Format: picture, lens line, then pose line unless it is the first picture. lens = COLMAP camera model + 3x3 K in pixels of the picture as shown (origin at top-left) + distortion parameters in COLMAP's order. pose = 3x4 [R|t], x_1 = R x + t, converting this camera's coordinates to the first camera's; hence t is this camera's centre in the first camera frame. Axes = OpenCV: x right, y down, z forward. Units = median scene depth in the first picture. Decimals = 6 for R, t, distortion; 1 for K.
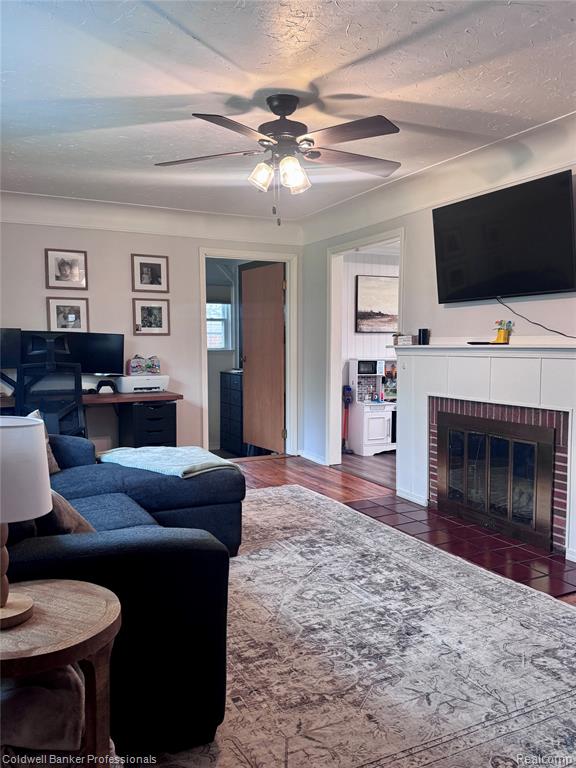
lens RADIAL K [[612.8, 0, 288.0], [0, 612.8, 384.0], [0, 0, 1]] dist [0.122818, -0.254468]
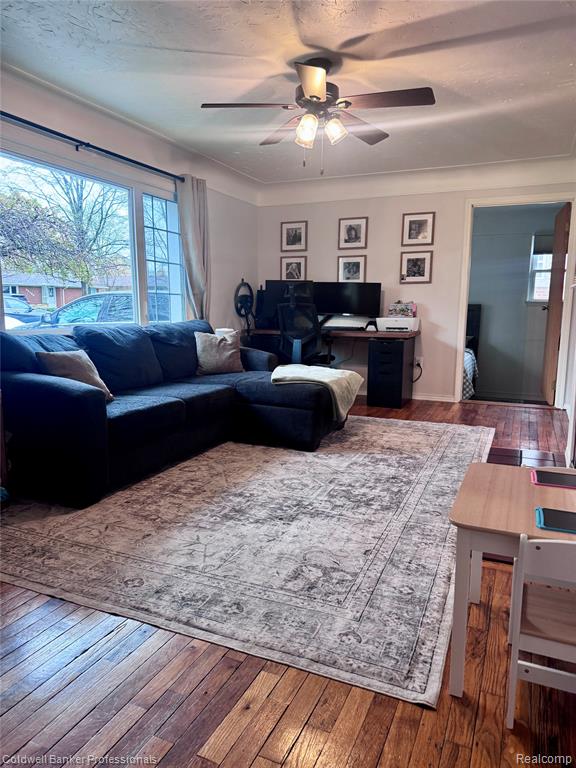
lens RADIAL K [[534.7, 0, 288.0], [0, 534.7, 384.0], [0, 0, 1]] dist [0.080988, -0.093877]
pose [[0.641188, 0.119449, -0.758031, 0.671321], [-0.059089, 0.992563, 0.106425, 0.024939], [0.765106, -0.023447, 0.643477, 0.249978]]
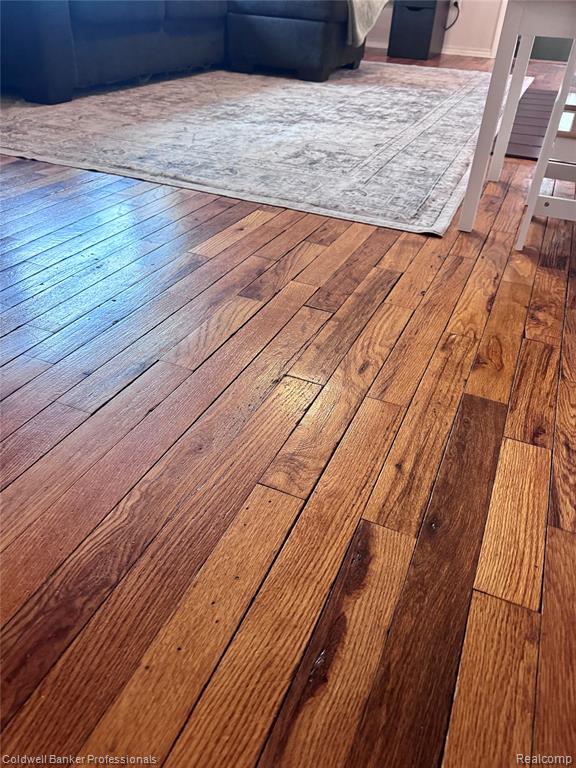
lens RADIAL K [[546.4, 0, 288.0], [0, 546.4, 384.0], [0, 0, 1]] dist [0.002760, -0.006283]
pose [[0.632539, 0.479136, -0.608542, 0.677361], [-0.090758, 0.826132, 0.556119, 0.180792], [0.769193, -0.296537, 0.566046, 0.259551]]
